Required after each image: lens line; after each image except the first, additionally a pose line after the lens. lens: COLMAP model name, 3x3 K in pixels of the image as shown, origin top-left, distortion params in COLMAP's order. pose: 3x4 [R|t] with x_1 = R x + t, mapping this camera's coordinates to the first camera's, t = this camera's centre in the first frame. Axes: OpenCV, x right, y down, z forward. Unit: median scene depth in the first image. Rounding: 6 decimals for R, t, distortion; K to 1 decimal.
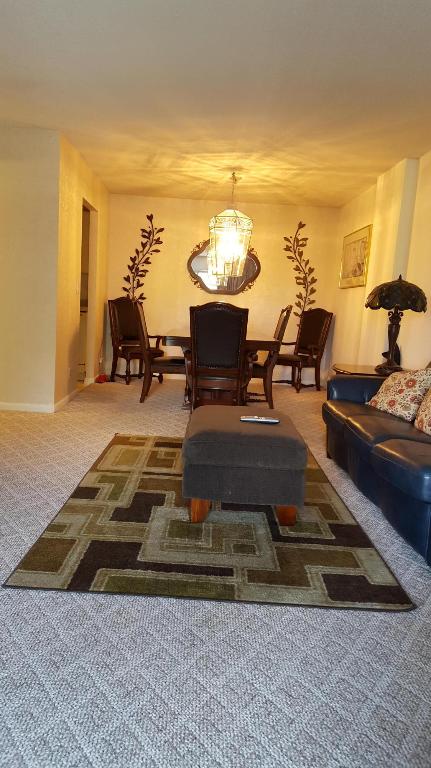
lens RADIAL K [[563.3, 0, 215.5], [0, 563.3, 384.0], [0, 0, 1]] dist [0.184771, -0.275239]
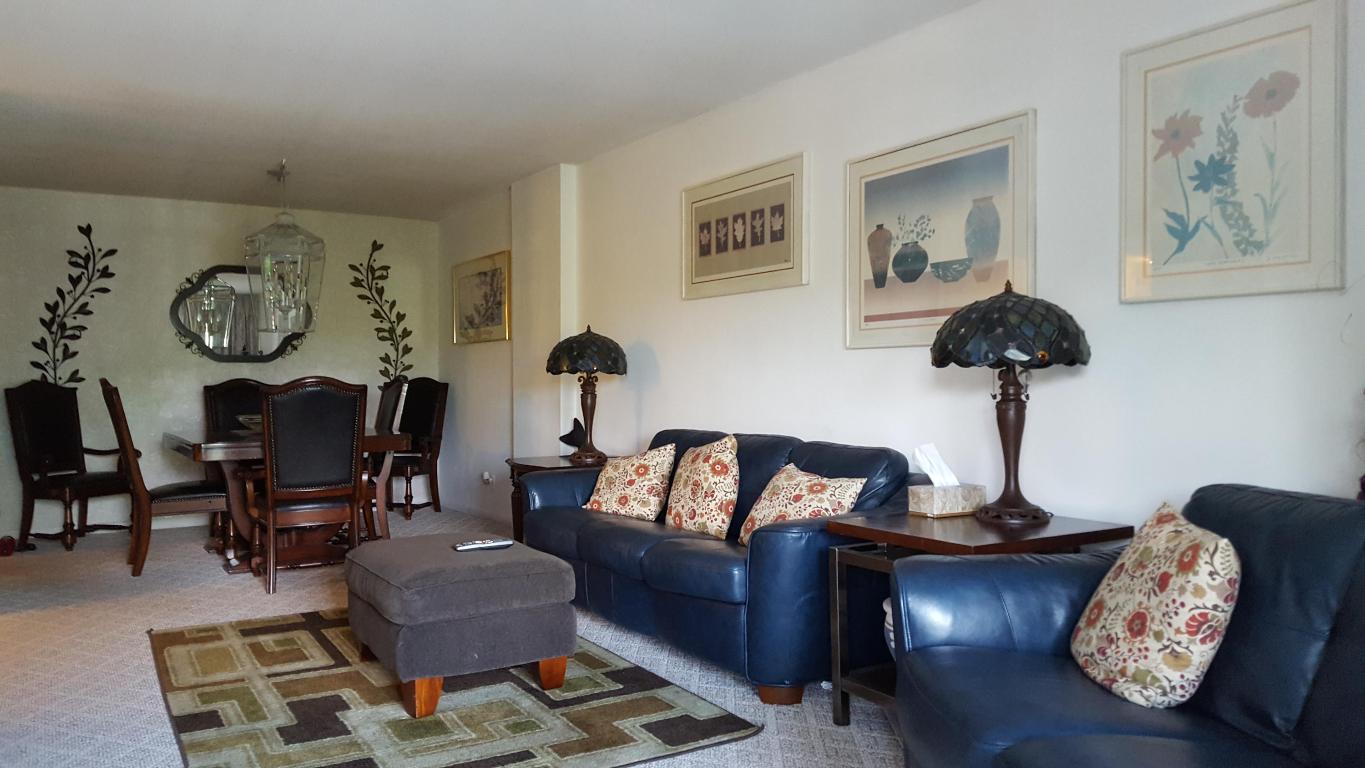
lens RADIAL K [[1001.2, 0, 682.5], [0, 1001.2, 384.0], [0, 0, 1]] dist [0.184771, -0.275239]
pose [[0.858659, -0.068649, 0.507929, -0.271114], [0.128869, 0.988071, -0.084312, 0.004843], [-0.496082, 0.137852, 0.857263, -0.153615]]
